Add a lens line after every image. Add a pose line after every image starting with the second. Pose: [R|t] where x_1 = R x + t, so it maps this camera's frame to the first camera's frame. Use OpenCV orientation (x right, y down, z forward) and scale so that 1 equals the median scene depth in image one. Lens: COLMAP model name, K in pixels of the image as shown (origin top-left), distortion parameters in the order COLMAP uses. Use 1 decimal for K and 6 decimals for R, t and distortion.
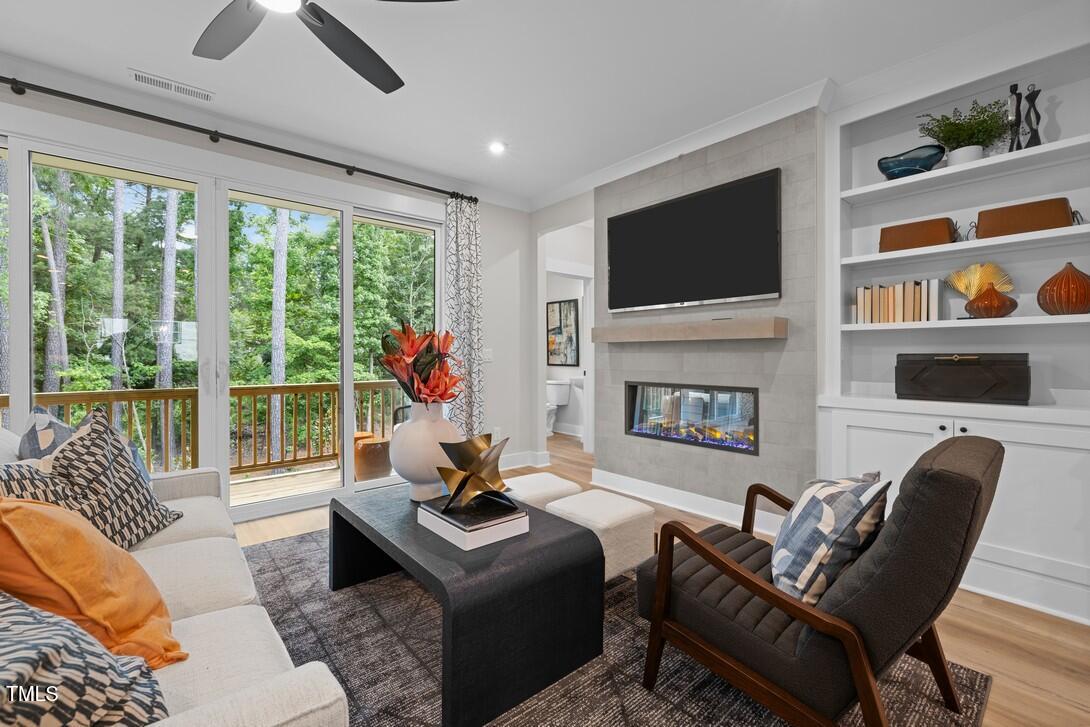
lens RADIAL K [[456.8, 0, 531.5], [0, 456.8, 355.9], [0, 0, 1]] dist [-0.000397, 0.001019]
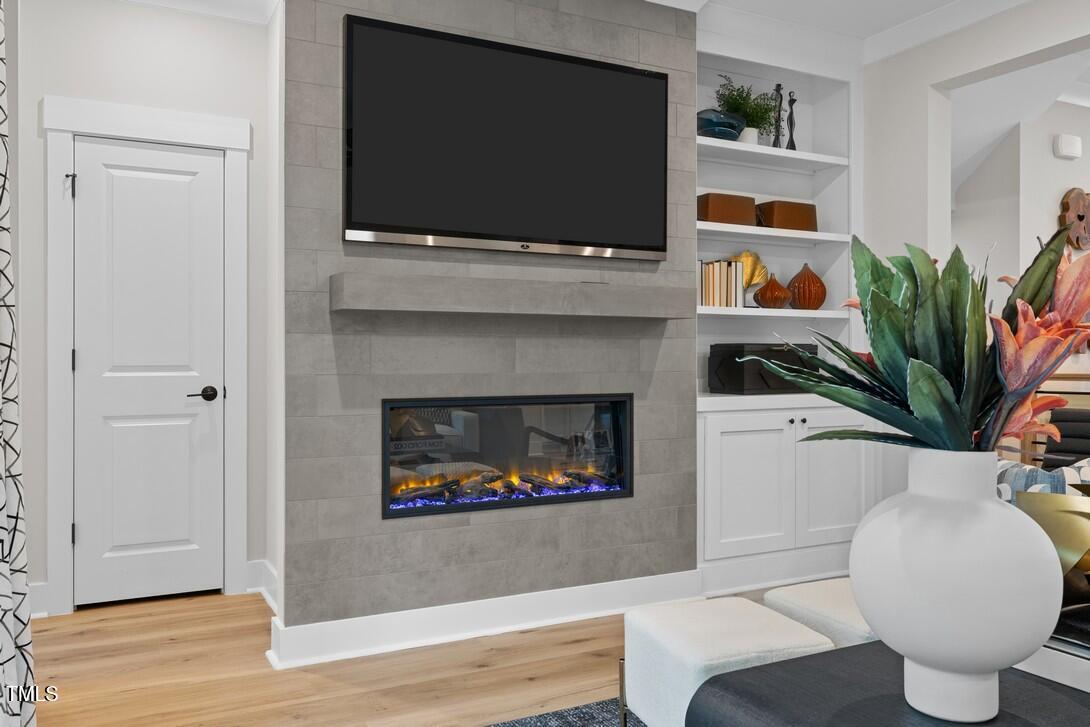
lens RADIAL K [[869.2, 0, 543.1], [0, 869.2, 357.6], [0, 0, 1]] dist [-0.043073, -0.000975]
pose [[0.205878, -0.003885, 0.978570, -0.198146], [-0.002617, 0.999986, 0.004521, 0.003534], [-0.978574, -0.003492, 0.205866, 0.228919]]
